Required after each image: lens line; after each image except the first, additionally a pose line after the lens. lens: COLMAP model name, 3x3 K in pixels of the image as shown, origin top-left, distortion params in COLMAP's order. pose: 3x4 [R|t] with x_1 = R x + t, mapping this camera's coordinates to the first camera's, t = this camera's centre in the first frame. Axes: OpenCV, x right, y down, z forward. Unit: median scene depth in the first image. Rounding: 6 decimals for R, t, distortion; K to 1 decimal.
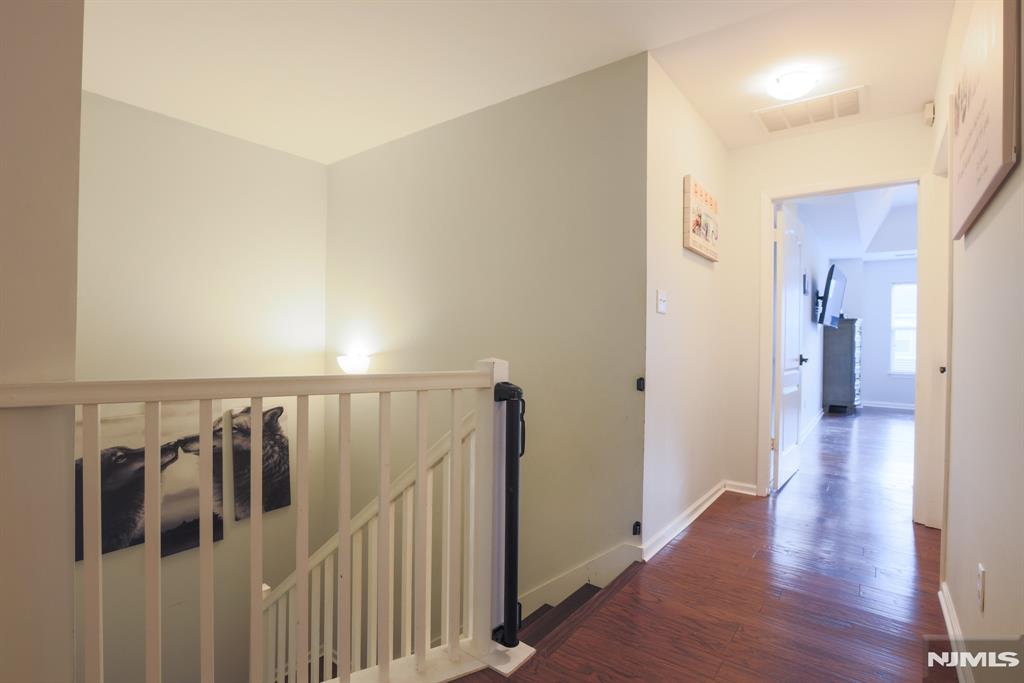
lens RADIAL K [[493.7, 0, 513.2], [0, 493.7, 339.9], [0, 0, 1]] dist [-0.061818, 0.029068]
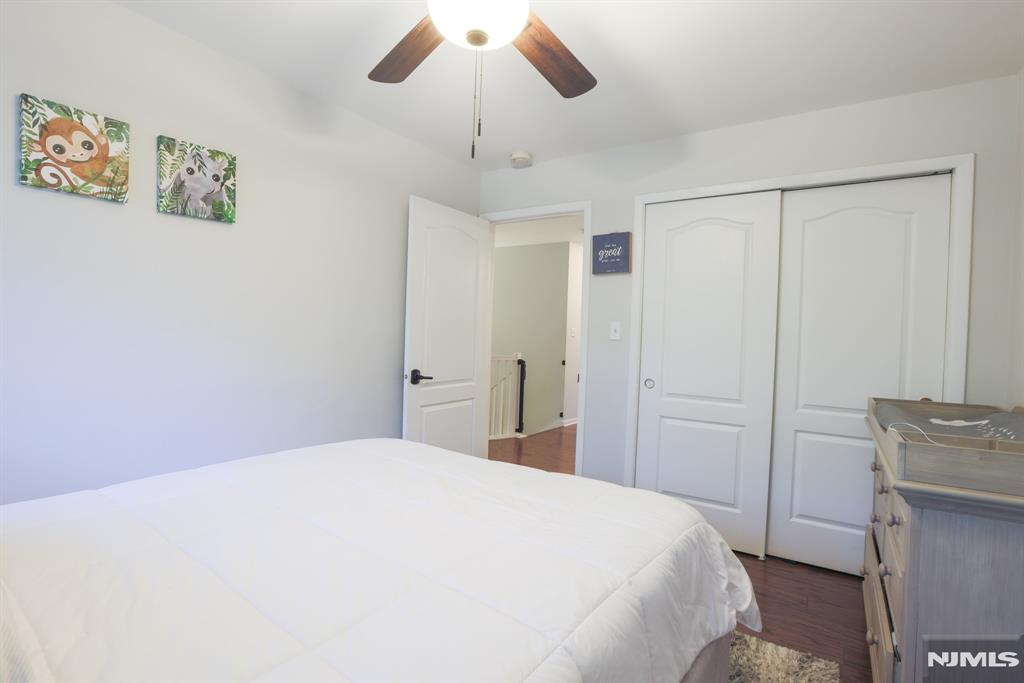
lens RADIAL K [[493.7, 0, 513.2], [0, 493.7, 339.9], [0, 0, 1]] dist [-0.061818, 0.029068]
pose [[0.997907, 0.014605, 0.062991, -0.294168], [-0.014626, 0.999893, -0.000117, -0.053006], [-0.062986, -0.000805, 0.998014, -2.553410]]
